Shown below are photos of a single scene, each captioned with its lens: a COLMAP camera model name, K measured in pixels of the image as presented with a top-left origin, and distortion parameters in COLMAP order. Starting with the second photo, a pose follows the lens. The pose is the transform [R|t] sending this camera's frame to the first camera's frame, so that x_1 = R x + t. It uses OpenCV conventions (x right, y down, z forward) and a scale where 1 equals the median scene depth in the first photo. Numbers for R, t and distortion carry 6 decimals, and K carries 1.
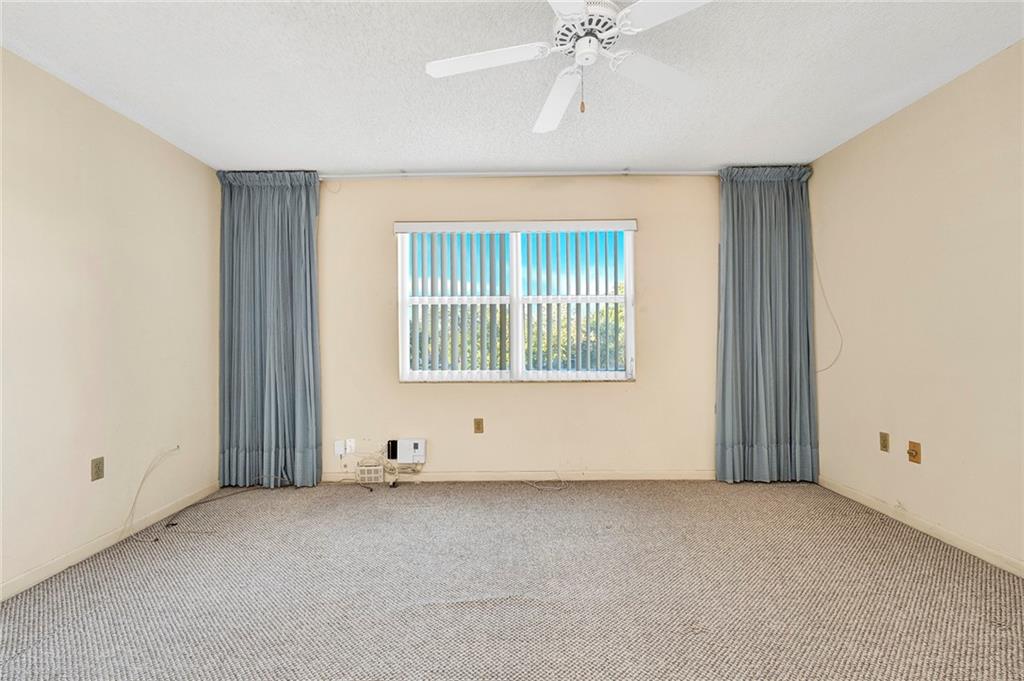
lens RADIAL K [[436.2, 0, 512.0], [0, 436.2, 340.5], [0, 0, 1]] dist [0.020258, 0.000004]
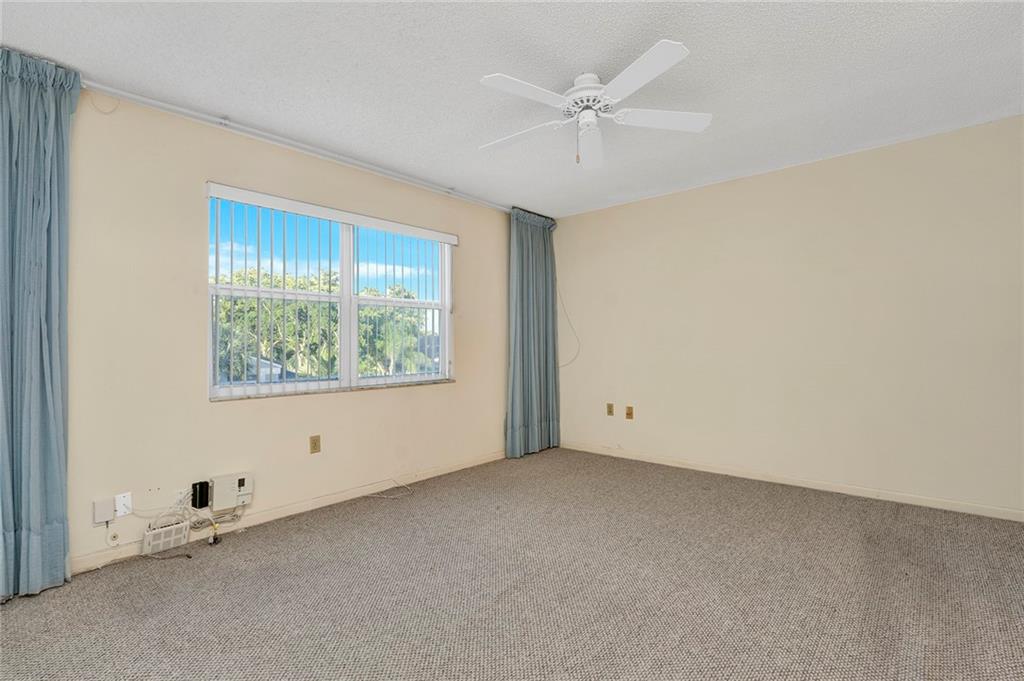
lens RADIAL K [[447.6, 0, 512.0], [0, 447.6, 340.5], [0, 0, 1]] dist [-0.000800, 0.000029]
pose [[0.697514, 0.010569, 0.716493, -0.446540], [0.001642, 0.999865, -0.016348, 0.008425], [-0.716569, 0.012579, 0.697403, 0.117692]]
